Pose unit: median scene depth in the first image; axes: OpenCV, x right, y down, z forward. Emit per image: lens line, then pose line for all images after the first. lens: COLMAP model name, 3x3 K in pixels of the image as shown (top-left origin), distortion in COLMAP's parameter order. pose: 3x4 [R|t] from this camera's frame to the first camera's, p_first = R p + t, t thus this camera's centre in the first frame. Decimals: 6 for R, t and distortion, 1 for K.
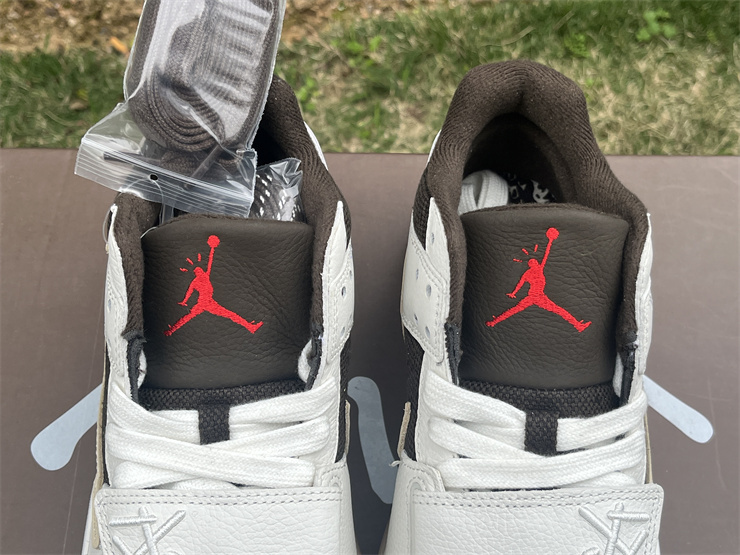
lens RADIAL K [[976.6, 0, 370.0], [0, 976.6, 277.5], [0, 0, 1]] dist [0.104603, -0.381021]
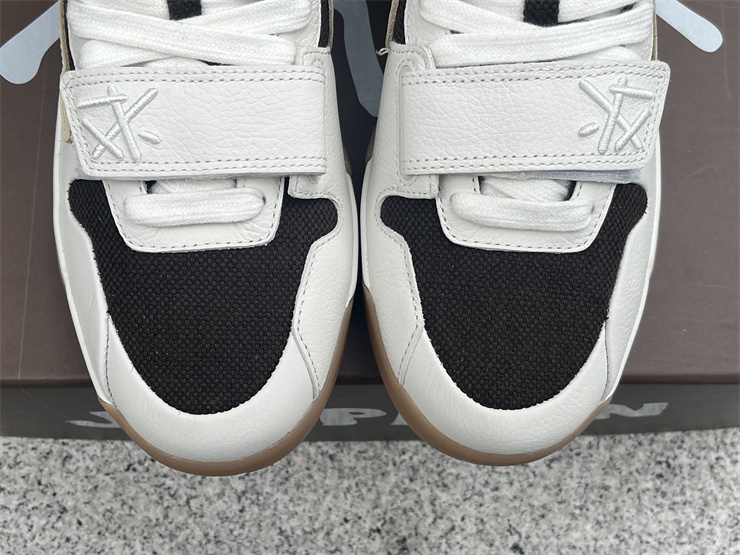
lens RADIAL K [[970.4, 0, 370.0], [0, 970.4, 277.5], [0, 0, 1]] dist [0.101098, -0.323225]
pose [[0.999932, -0.009168, 0.007239, 0.005081], [0.007212, 0.972005, 0.234851, 0.192282], [-0.009189, -0.234783, 0.972004, 0.054632]]
